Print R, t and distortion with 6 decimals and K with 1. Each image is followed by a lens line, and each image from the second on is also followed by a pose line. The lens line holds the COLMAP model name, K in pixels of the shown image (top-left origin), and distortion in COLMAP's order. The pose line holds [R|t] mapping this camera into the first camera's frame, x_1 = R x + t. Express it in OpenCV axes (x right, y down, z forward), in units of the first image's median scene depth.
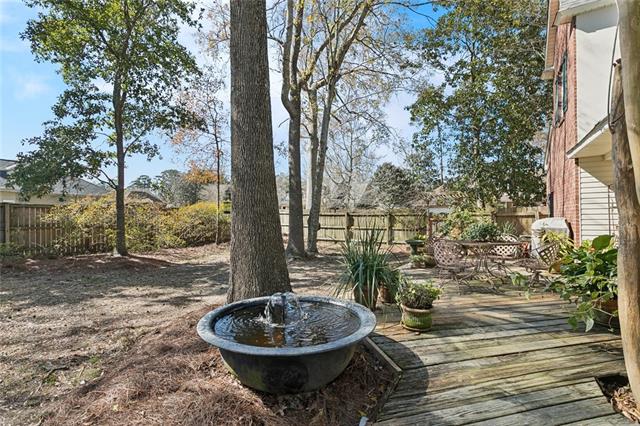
lens RADIAL K [[303.2, 0, 320.2], [0, 303.2, 218.5], [0, 0, 1]] dist [-0.001491, -0.000583]
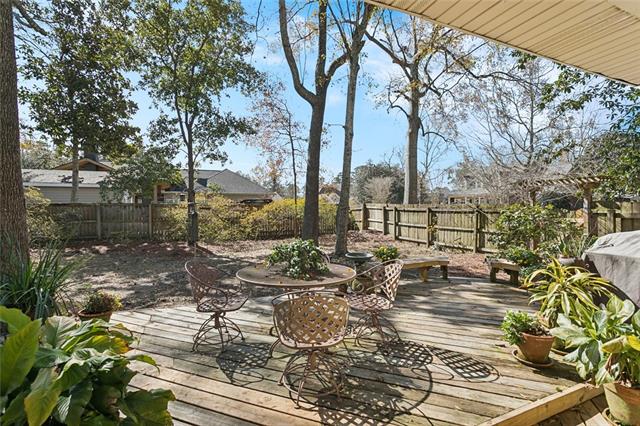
lens RADIAL K [[303.2, 0, 320.2], [0, 303.2, 218.5], [0, 0, 1]] dist [-0.001491, -0.000583]
pose [[0.789574, 0.023852, -0.613191, 0.368827], [-0.009825, 0.999608, 0.026232, -0.010130], [0.613576, -0.014688, 0.789499, 0.206076]]
